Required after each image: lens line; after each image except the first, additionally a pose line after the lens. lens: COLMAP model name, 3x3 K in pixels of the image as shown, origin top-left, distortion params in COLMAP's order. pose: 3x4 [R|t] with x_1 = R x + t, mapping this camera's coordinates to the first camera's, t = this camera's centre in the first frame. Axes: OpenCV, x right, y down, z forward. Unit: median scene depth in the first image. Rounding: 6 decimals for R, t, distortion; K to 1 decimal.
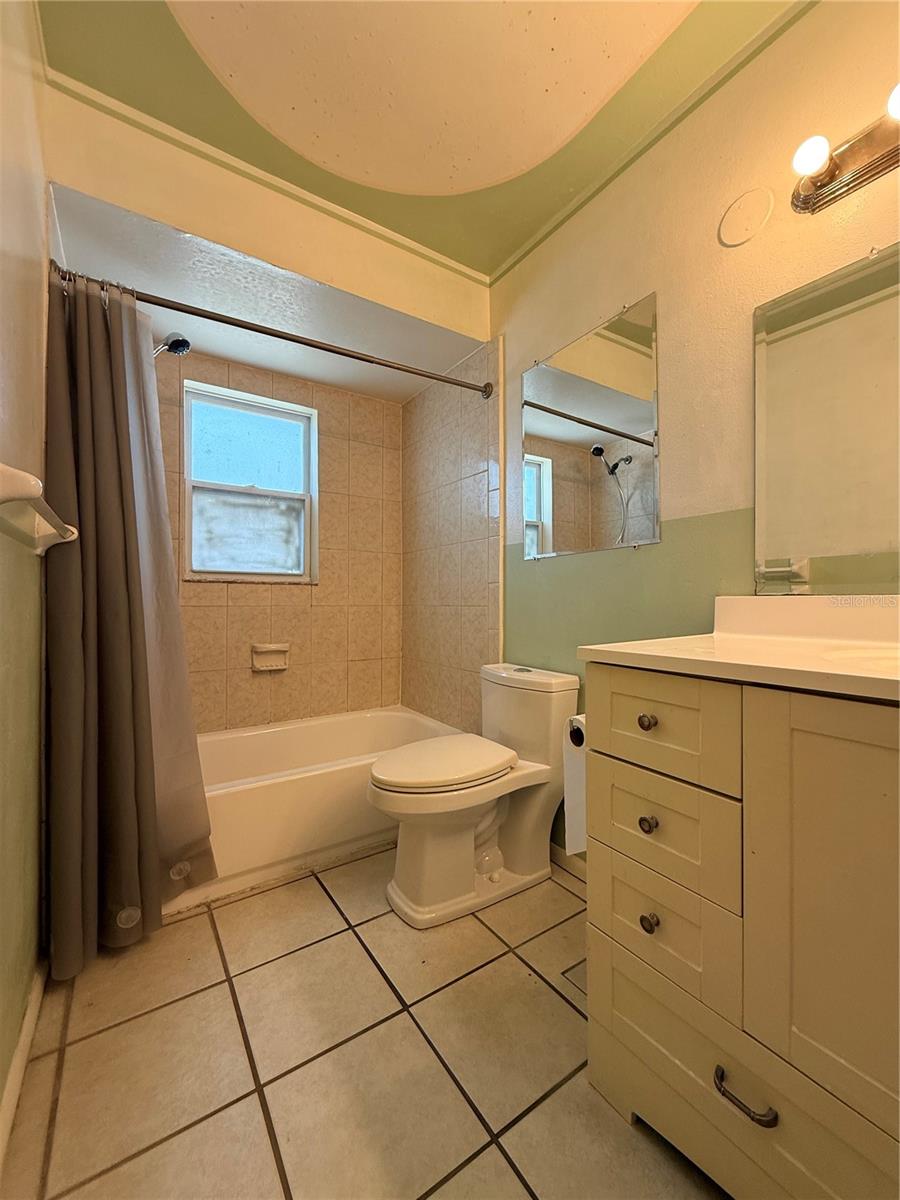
lens RADIAL K [[479.1, 0, 449.5], [0, 479.1, 599.8], [0, 0, 1]] dist [-0.001658, 0.000413]
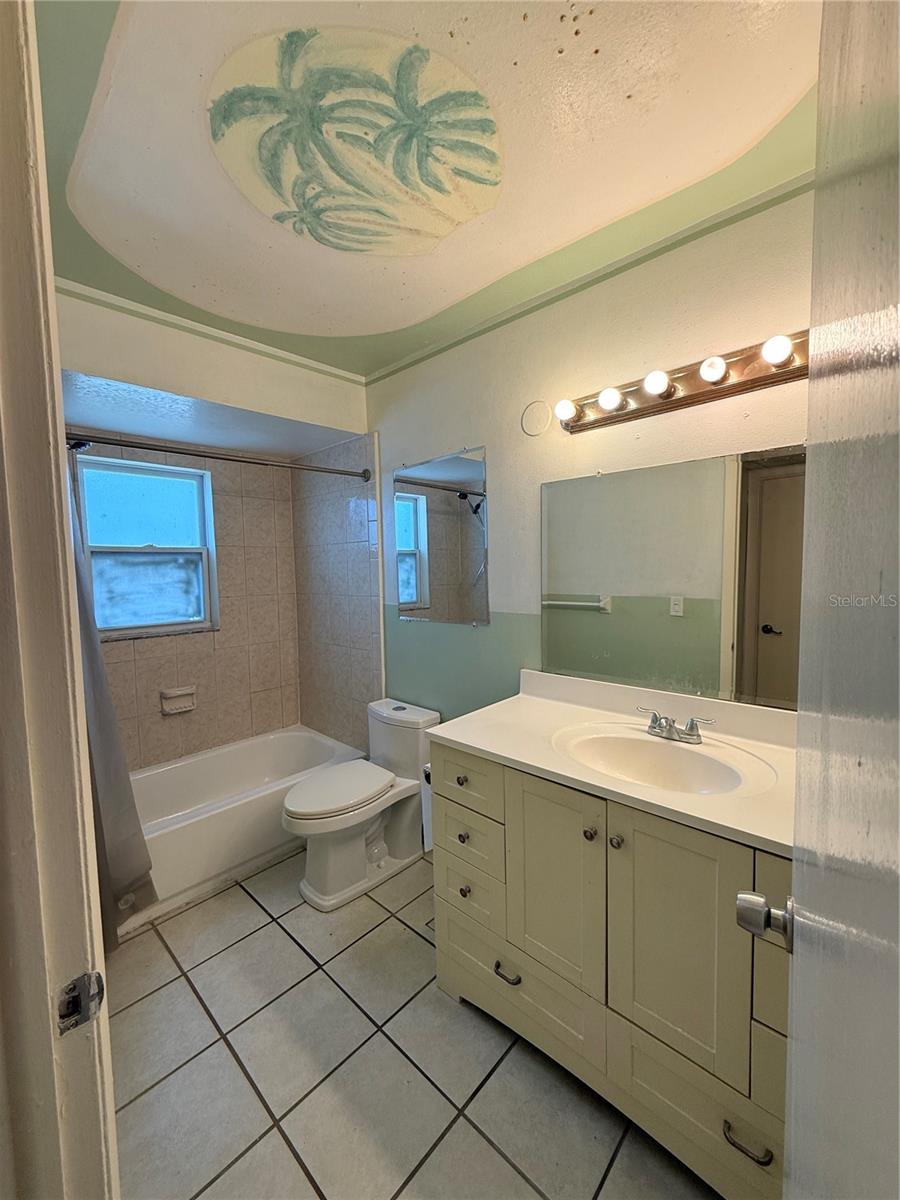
lens RADIAL K [[479.1, 0, 449.6], [0, 479.1, 598.9], [0, 0, 1]] dist [-0.001658, 0.000413]
pose [[0.974338, -0.034402, 0.222447, 0.004767], [0.018954, 0.997281, 0.071214, -0.211202], [-0.224292, -0.065170, 0.972340, -0.252577]]
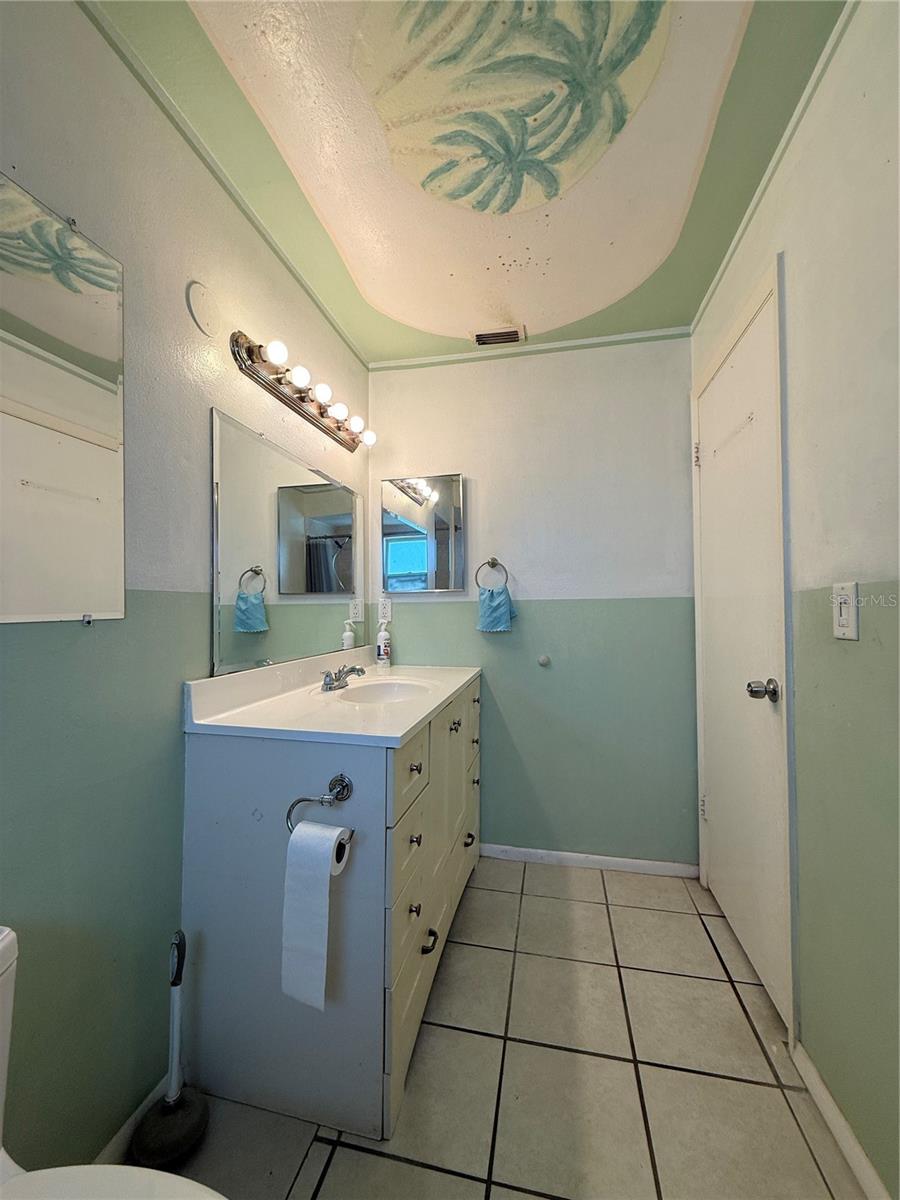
lens RADIAL K [[479.1, 0, 450.2], [0, 479.1, 596.2], [0, 0, 1]] dist [-0.001658, 0.000413]
pose [[-0.694084, 0.018543, 0.719655, -0.302190], [0.004568, 0.999762, -0.021354, -0.089943], [-0.719880, -0.011534, -0.694003, 0.844419]]
